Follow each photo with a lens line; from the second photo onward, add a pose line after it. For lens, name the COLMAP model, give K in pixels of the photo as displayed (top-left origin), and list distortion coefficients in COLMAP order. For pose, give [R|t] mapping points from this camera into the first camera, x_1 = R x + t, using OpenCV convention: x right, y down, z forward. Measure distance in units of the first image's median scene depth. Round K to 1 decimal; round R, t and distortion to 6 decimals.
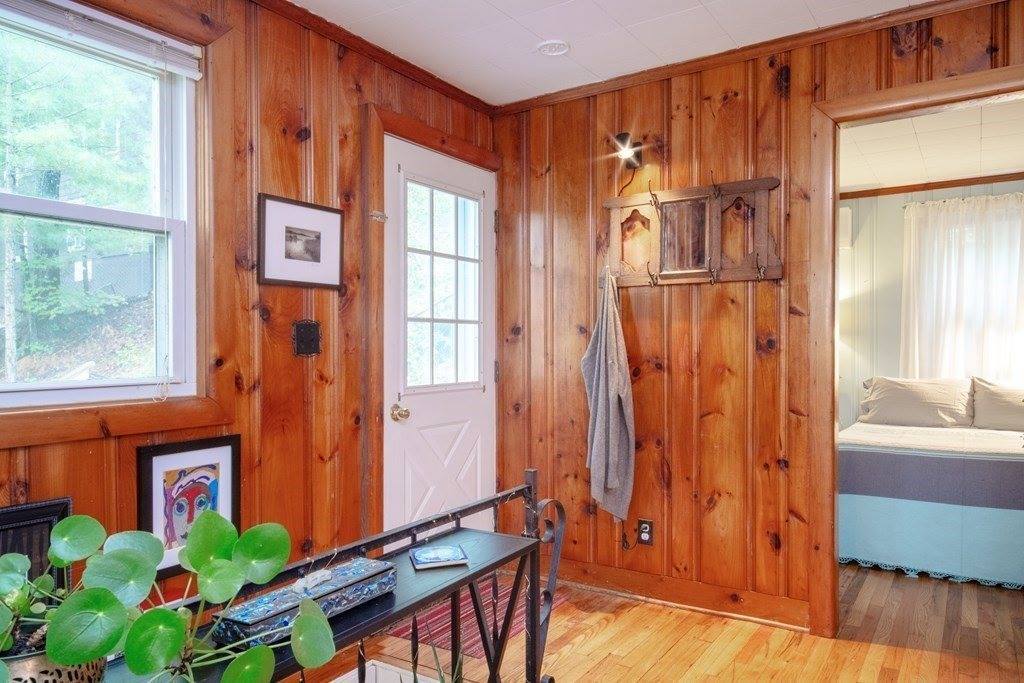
lens RADIAL K [[697.1, 0, 511.3], [0, 697.1, 344.2], [0, 0, 1]] dist [-0.001702, -0.000925]
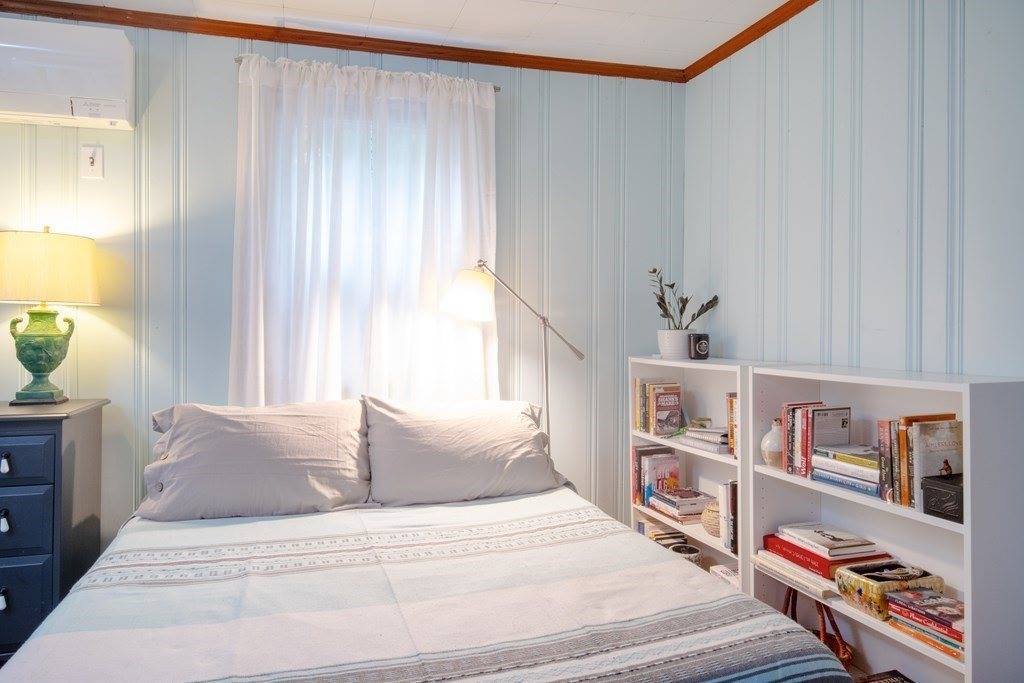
lens RADIAL K [[697.1, 0, 511.3], [0, 697.1, 344.2], [0, 0, 1]] dist [-0.001702, -0.000925]
pose [[0.634755, -0.009812, 0.772651, 0.312986], [-0.000449, 0.999915, 0.013067, 0.000788], [-0.772713, -0.008642, 0.634696, 0.552475]]
